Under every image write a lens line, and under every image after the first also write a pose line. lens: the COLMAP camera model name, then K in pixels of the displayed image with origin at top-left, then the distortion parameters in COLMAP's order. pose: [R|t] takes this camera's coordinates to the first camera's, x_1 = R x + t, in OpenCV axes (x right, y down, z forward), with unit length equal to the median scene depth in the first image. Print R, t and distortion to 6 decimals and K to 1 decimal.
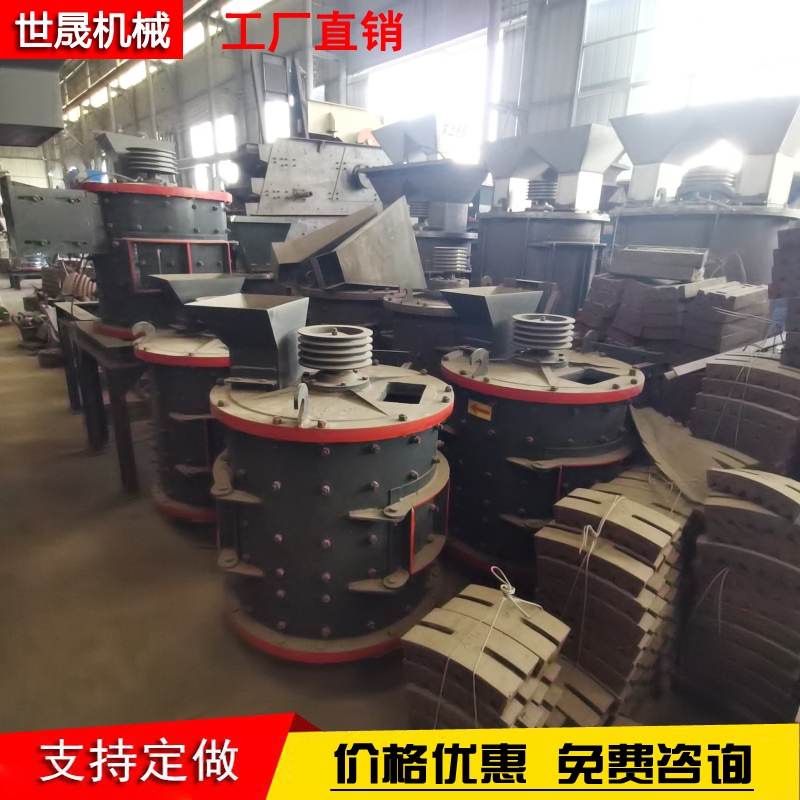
lens RADIAL K [[495.6, 0, 400.0], [0, 495.6, 400.0], [0, 0, 1]] dist [0.002217, -0.005090]
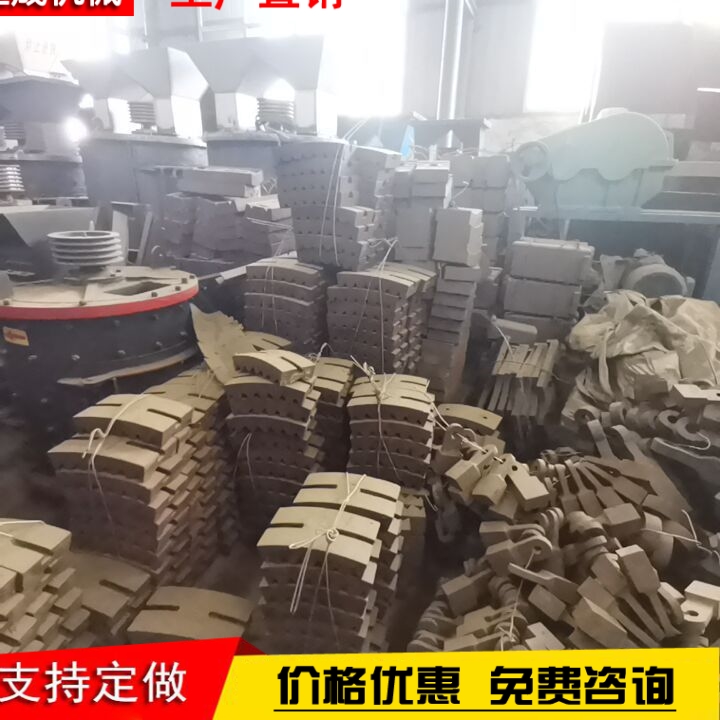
lens RADIAL K [[446.0, 0, 360.0], [0, 446.0, 360.0], [0, 0, 1]] dist [0.002217, -0.005090]
pose [[0.862394, -0.179792, 0.473236, 0.316807], [0.140579, 0.983094, 0.117314, 0.057215], [-0.486327, -0.034644, 0.873090, -0.054917]]
